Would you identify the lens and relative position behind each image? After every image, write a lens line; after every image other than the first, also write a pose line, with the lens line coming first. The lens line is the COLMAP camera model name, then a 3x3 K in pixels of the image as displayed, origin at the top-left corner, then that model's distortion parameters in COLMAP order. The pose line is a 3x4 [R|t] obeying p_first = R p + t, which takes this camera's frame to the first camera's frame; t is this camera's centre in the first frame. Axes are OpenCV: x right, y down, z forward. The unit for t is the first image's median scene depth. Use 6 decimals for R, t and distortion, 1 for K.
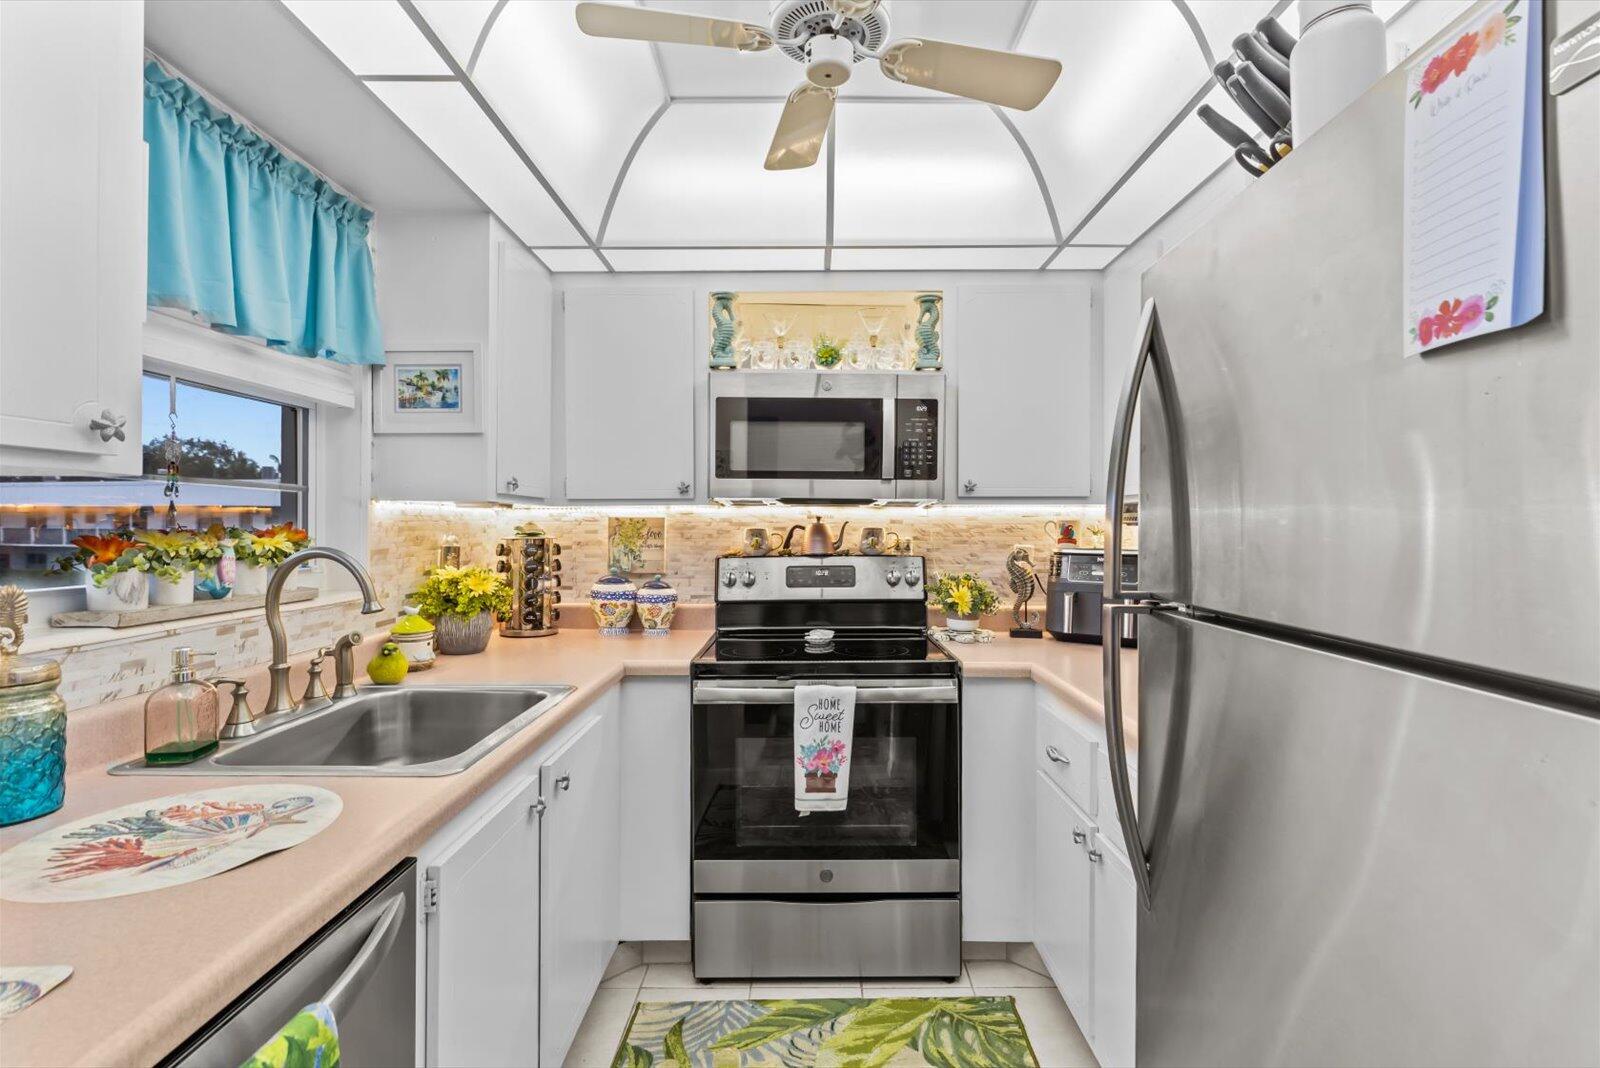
lens RADIAL K [[738.7, 0, 807.8], [0, 738.7, 524.1], [0, 0, 1]] dist [-0.001187, -0.000647]
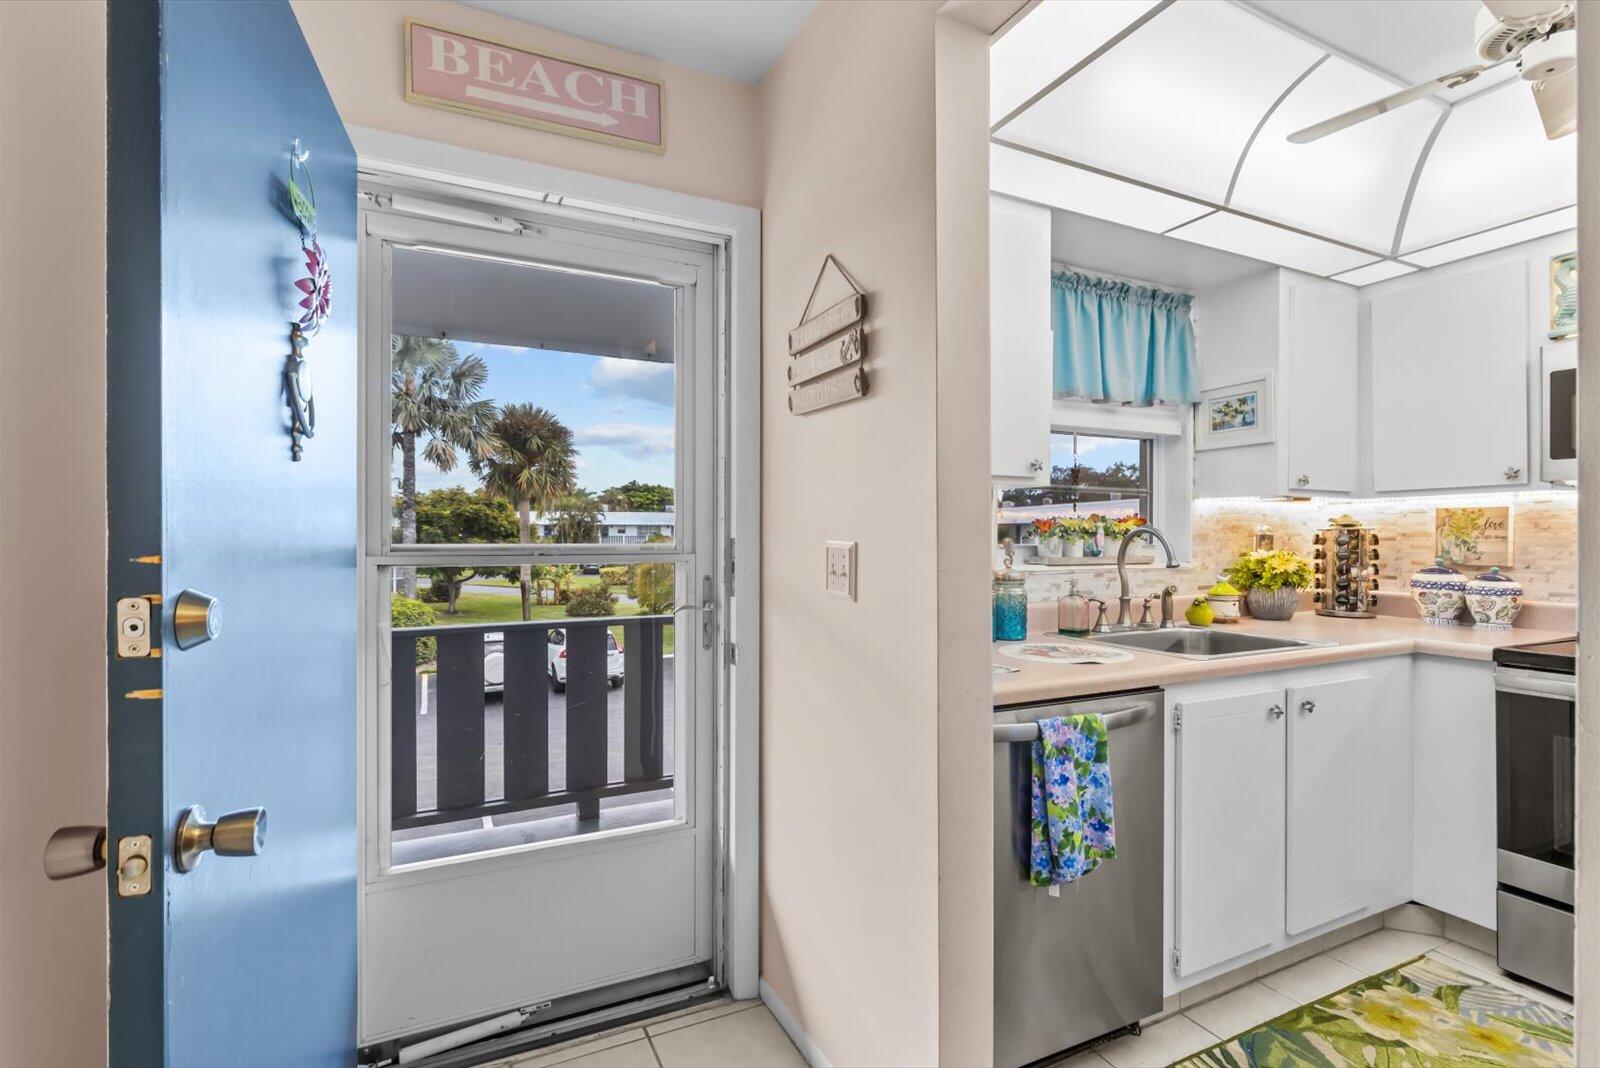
lens RADIAL K [[738.7, 0, 804.3], [0, 738.7, 534.7], [0, 0, 1]] dist [-0.001187, -0.000647]
pose [[0.441172, -0.002275, -0.897420, 0.333218], [0.000170, 0.999997, -0.002451, 0.038290], [0.897423, 0.000928, 0.441171, -0.278324]]
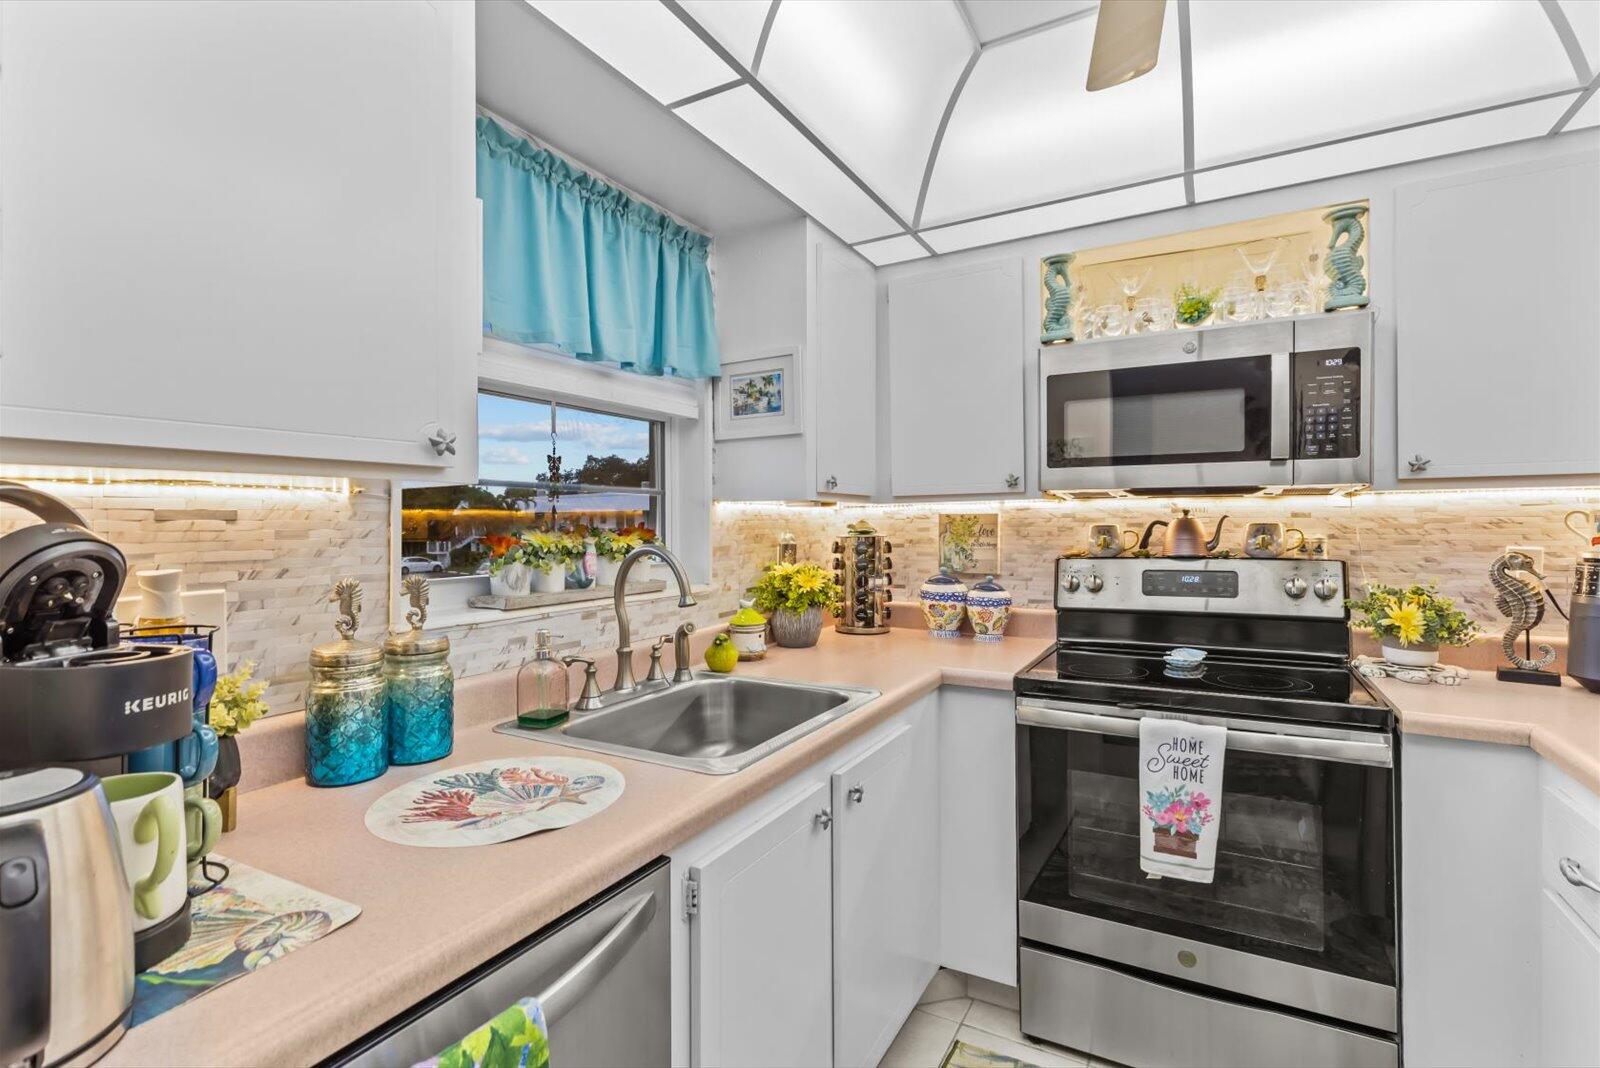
lens RADIAL K [[738.7, 0, 802.1], [0, 738.7, 524.7], [0, 0, 1]] dist [-0.001187, -0.000647]
pose [[0.873722, -0.006520, -0.486382, 0.053836], [0.008868, 0.999957, 0.002527, 0.000335], [0.486345, -0.006521, 0.873743, 0.103773]]
